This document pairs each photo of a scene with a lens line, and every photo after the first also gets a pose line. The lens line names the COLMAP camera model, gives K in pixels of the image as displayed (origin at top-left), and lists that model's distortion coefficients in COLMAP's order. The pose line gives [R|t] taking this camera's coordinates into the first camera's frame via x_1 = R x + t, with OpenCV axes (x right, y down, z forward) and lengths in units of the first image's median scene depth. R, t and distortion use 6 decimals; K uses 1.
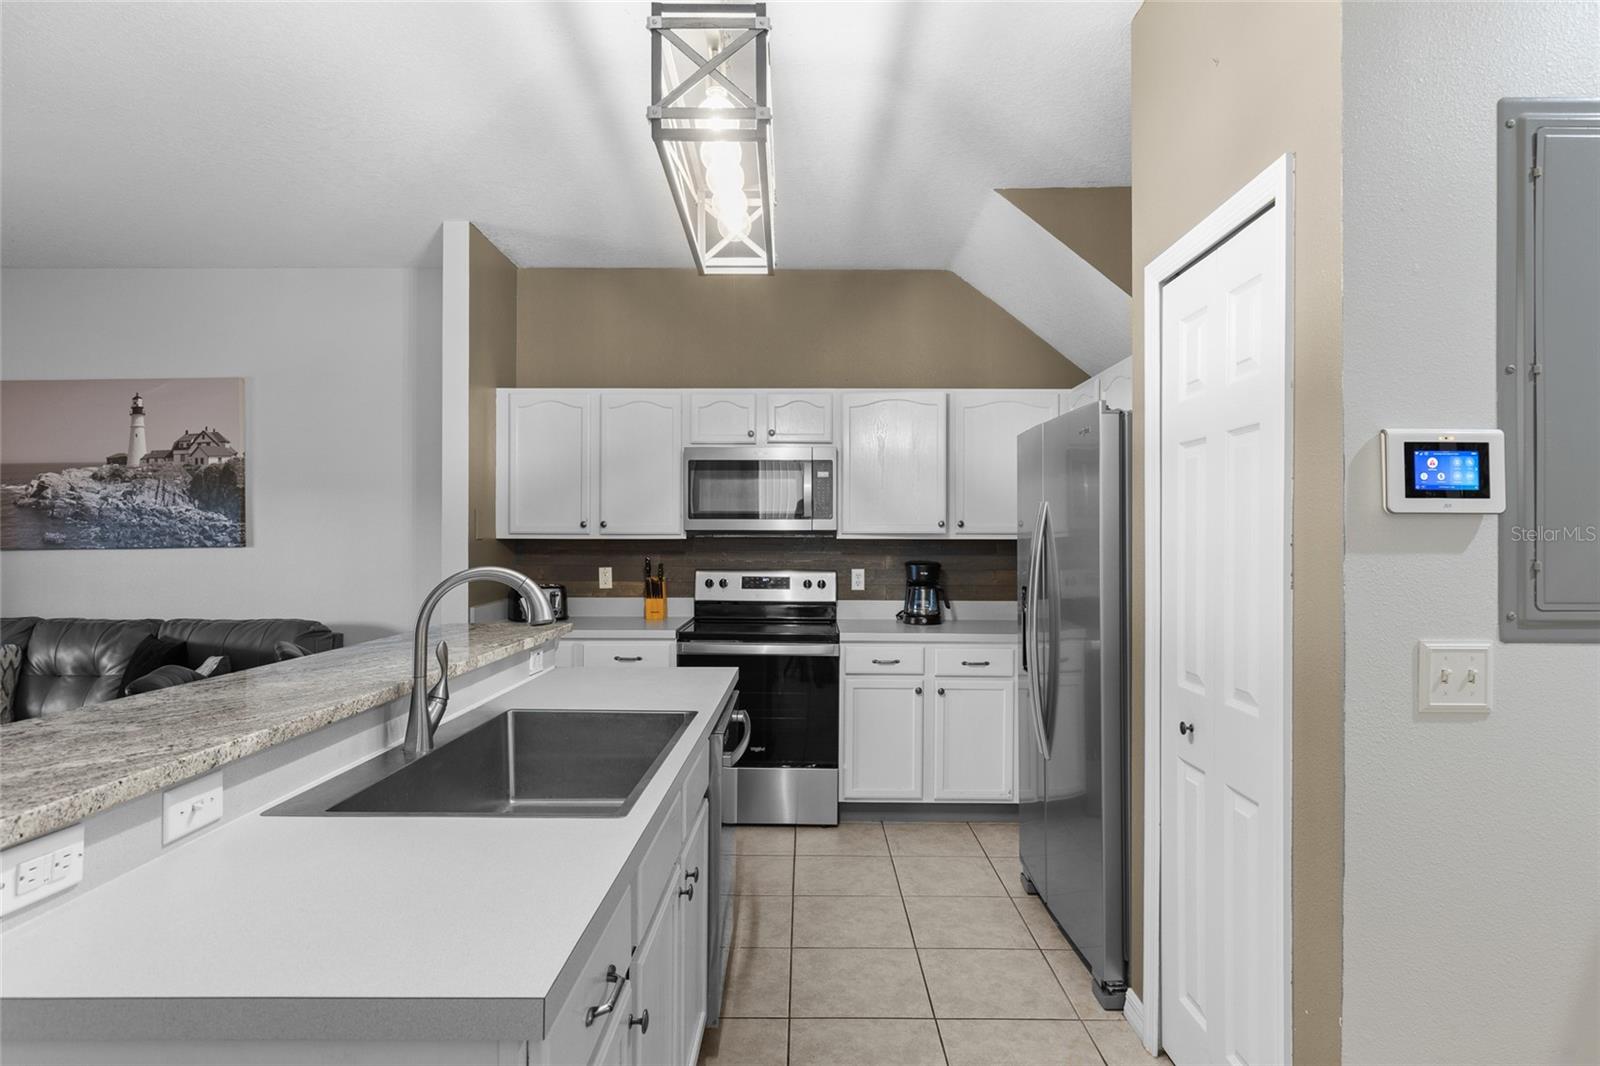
lens RADIAL K [[859.1, 0, 809.5], [0, 859.1, 534.7], [0, 0, 1]] dist [0.012425, -0.001265]
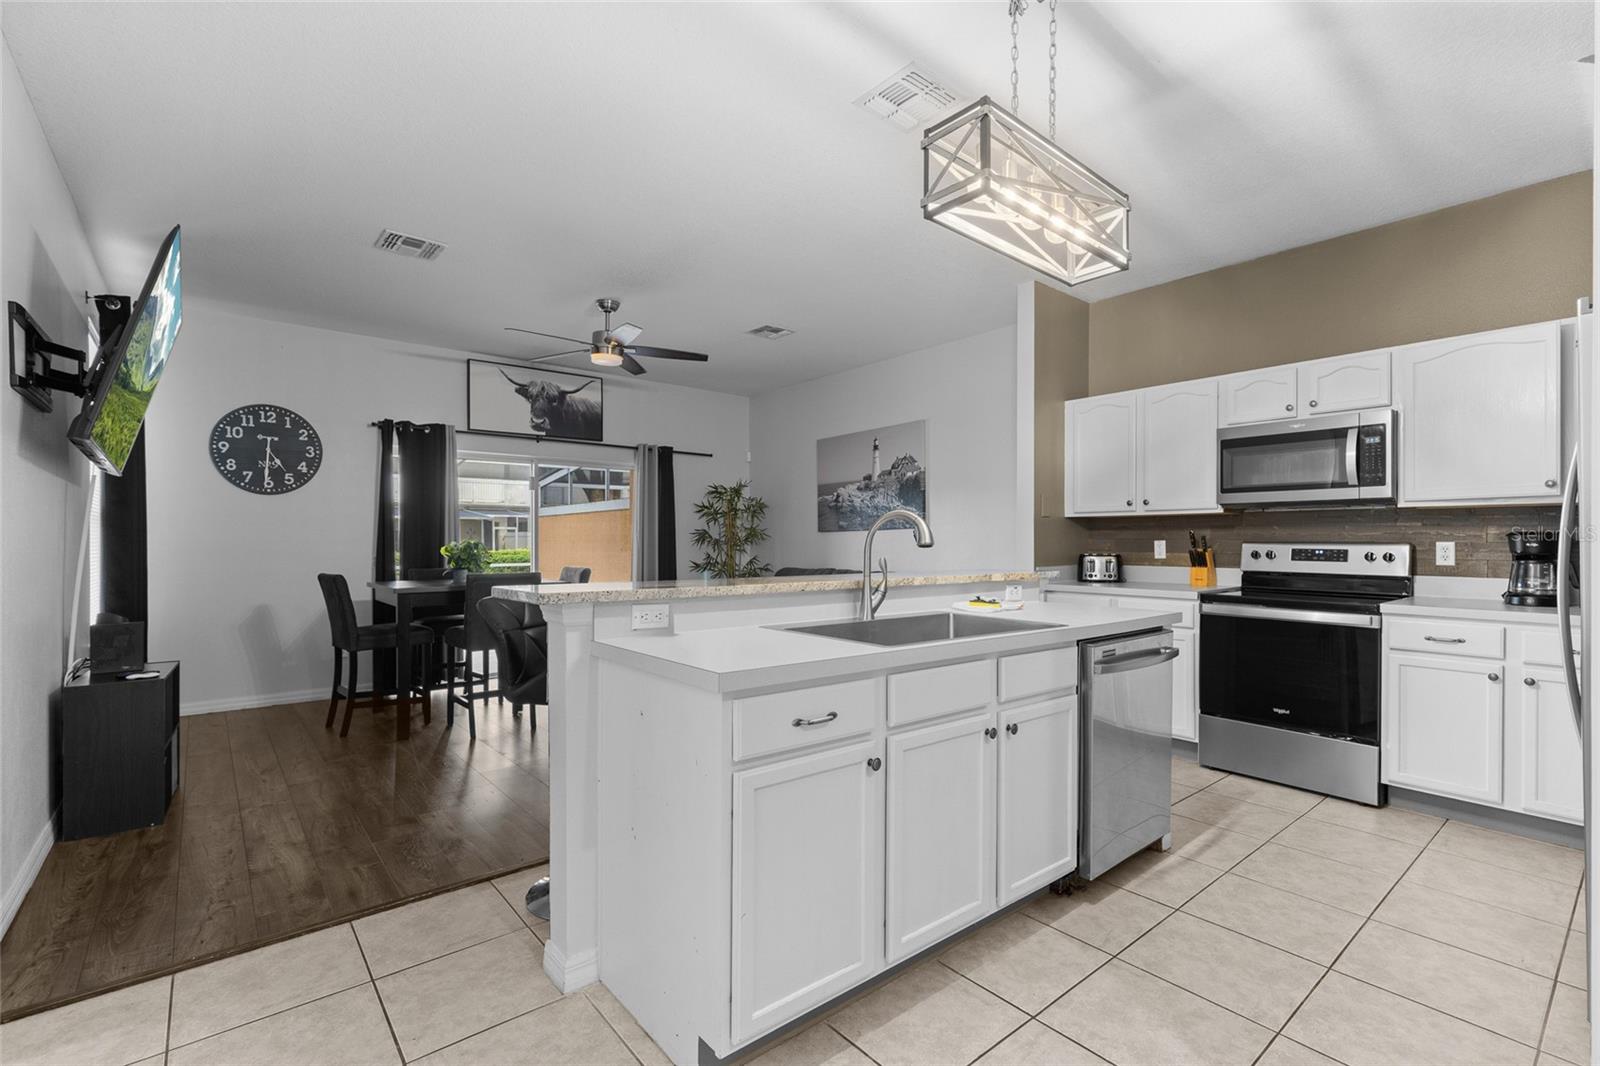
lens RADIAL K [[725.9, 0, 812.5], [0, 725.9, 539.9], [0, 0, 1]] dist [0.001014, 0.001474]
pose [[0.639613, -0.004462, -0.768684, 0.228174], [0.004693, 0.999987, -0.001900, 0.038099], [0.768683, -0.002392, 0.639626, 0.006515]]
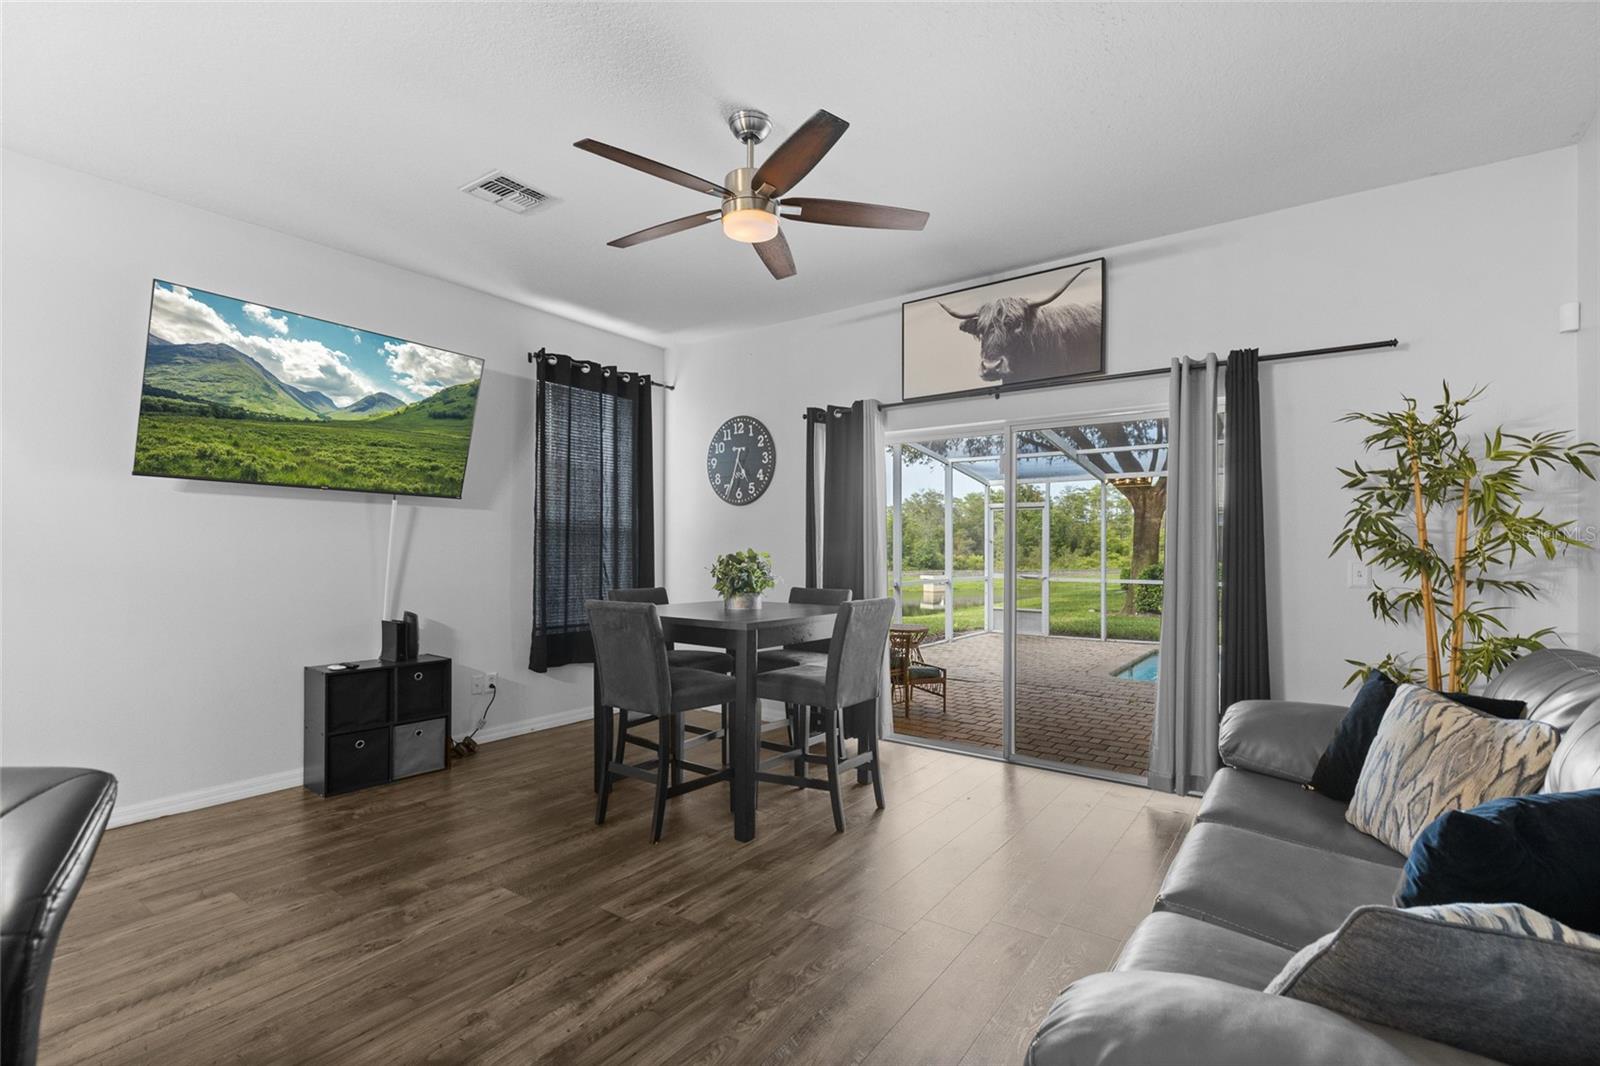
lens RADIAL K [[725.9, 0, 809.9], [0, 725.9, 531.3], [0, 0, 1]] dist [0.001014, 0.001474]
pose [[-0.610544, -0.013898, -0.791860, -0.384369], [-0.000091, 0.999847, -0.017478, 0.020760], [0.791982, -0.010599, -0.610452, 0.904357]]
